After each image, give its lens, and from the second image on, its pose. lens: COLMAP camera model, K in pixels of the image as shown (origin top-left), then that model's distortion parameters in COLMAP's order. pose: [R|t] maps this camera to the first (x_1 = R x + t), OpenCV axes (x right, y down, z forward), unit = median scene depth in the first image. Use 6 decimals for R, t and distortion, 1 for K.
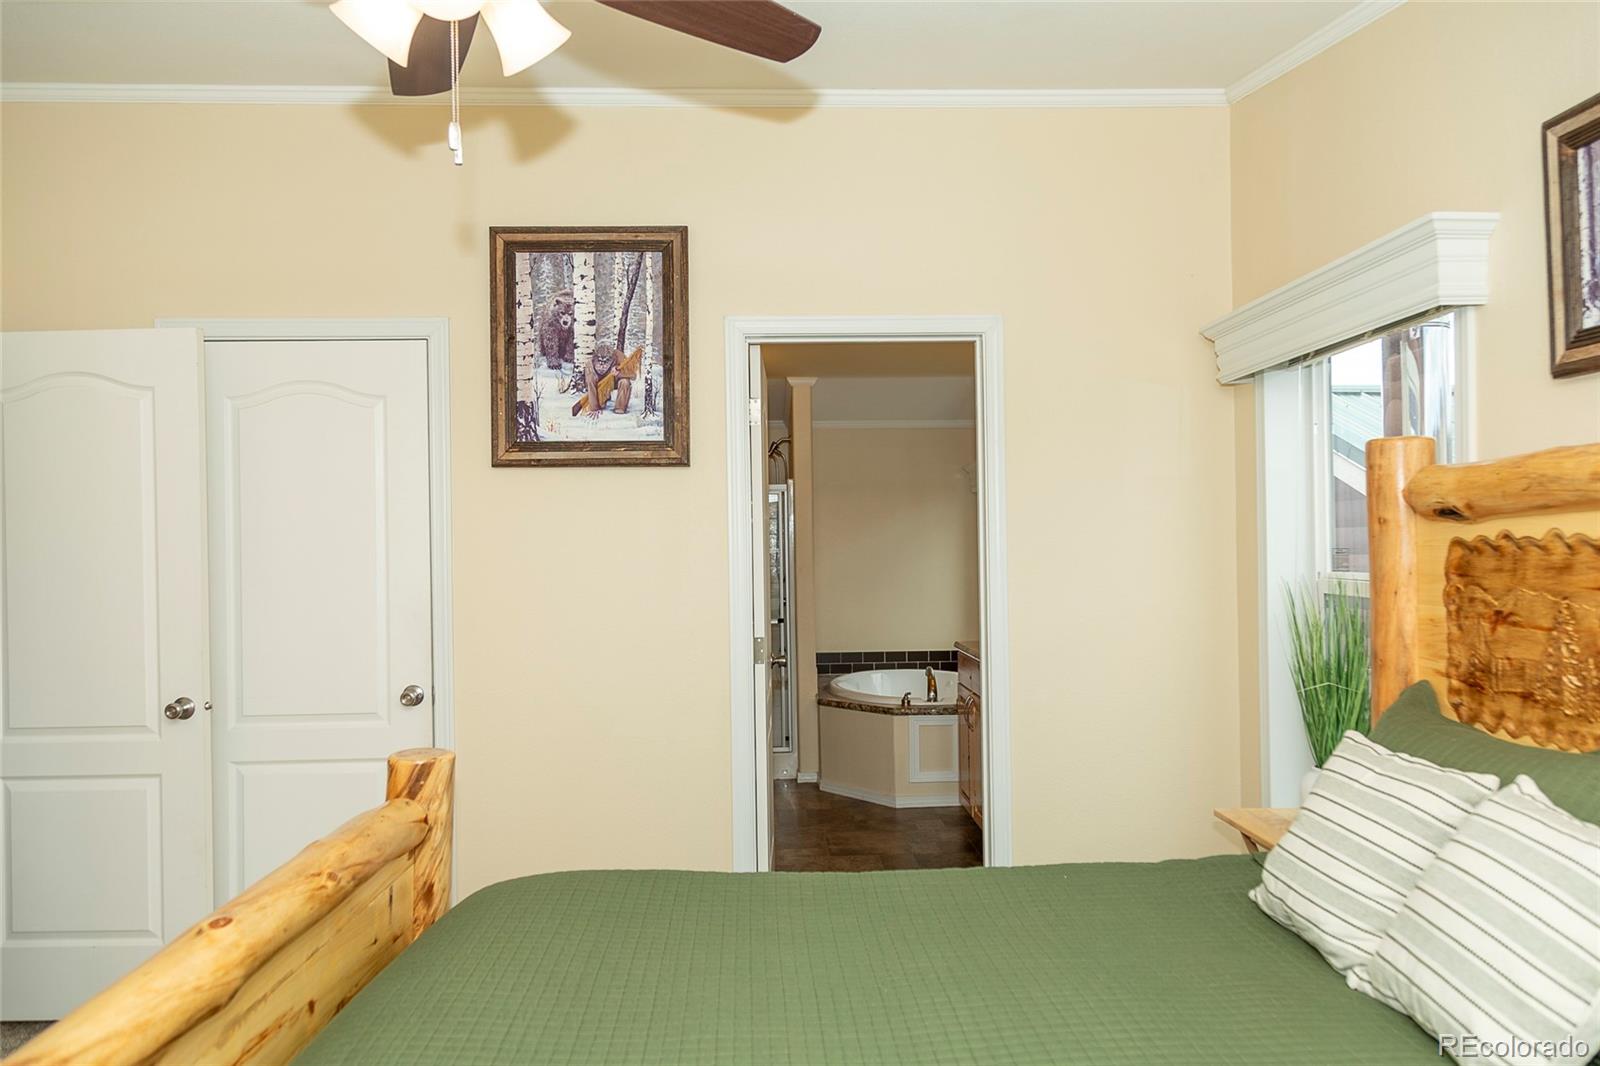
lens RADIAL K [[1054.5, 0, 800.0], [0, 1054.5, 534.5], [0, 0, 1]] dist [0.014637, -0.003772]
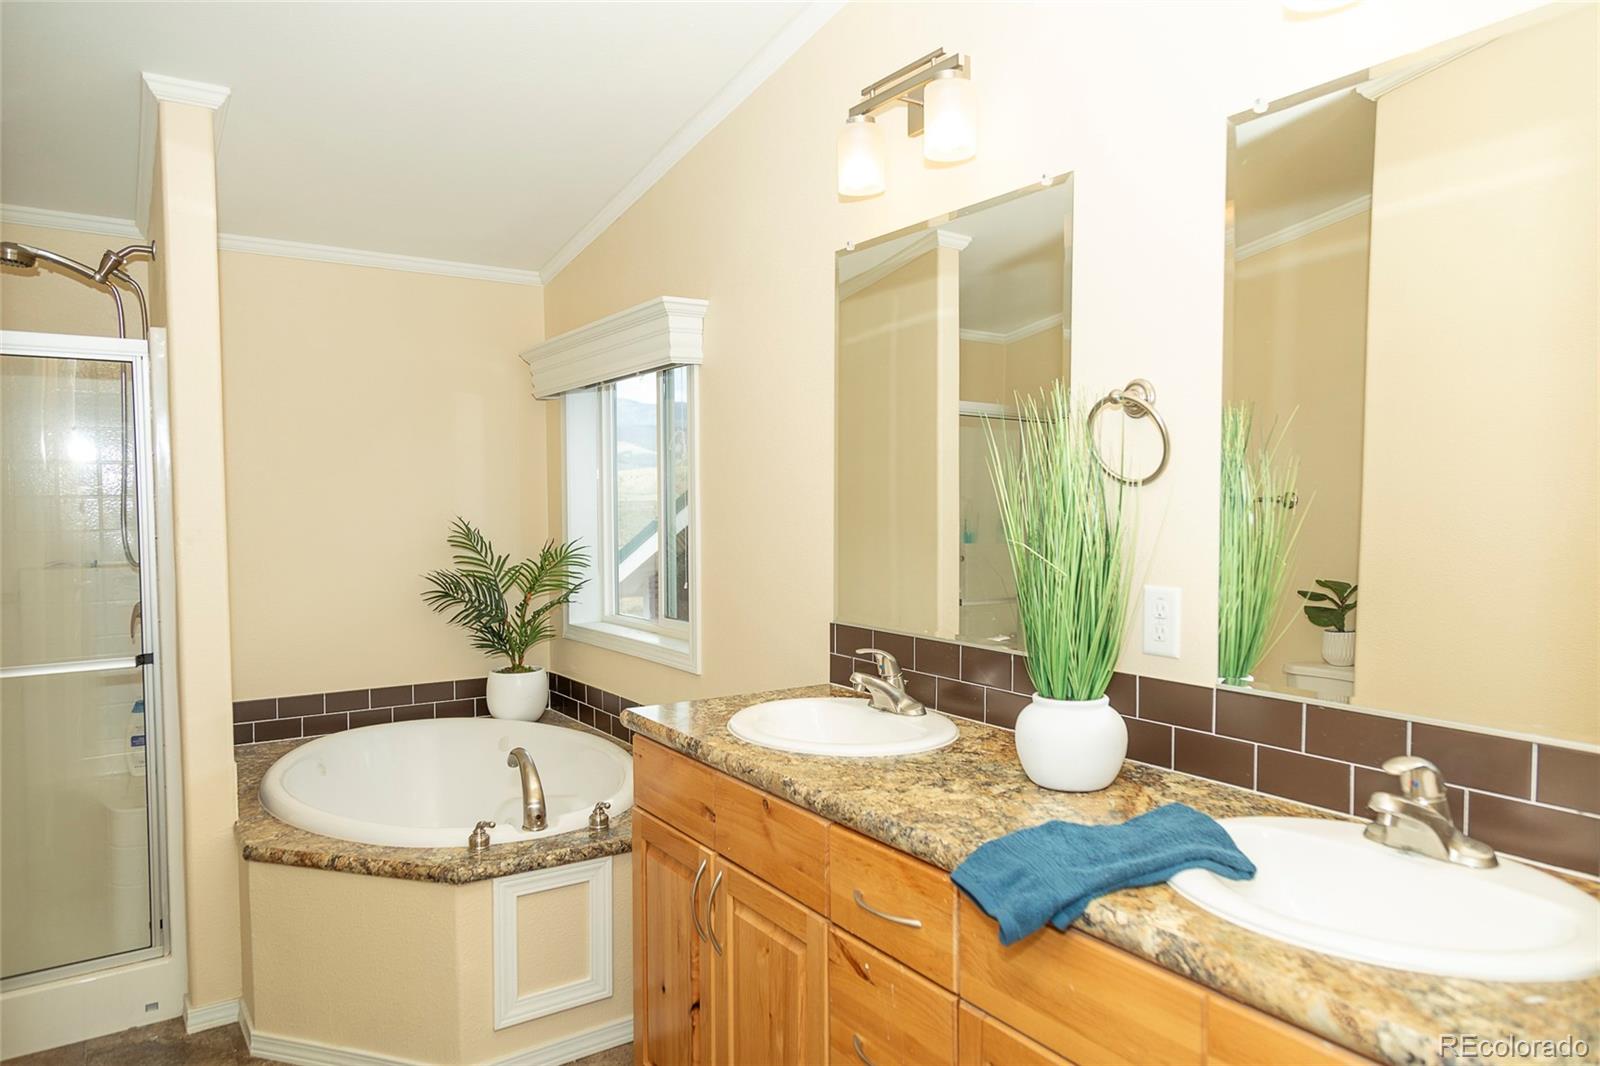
lens RADIAL K [[1054.5, 0, 796.4], [0, 1054.5, 543.5], [0, 0, 1]] dist [0.014637, -0.003772]
pose [[0.858081, -0.014166, 0.513320, -0.010047], [-0.009473, 0.999013, 0.043404, 0.015062], [-0.513428, -0.042107, 0.857099, 0.573552]]
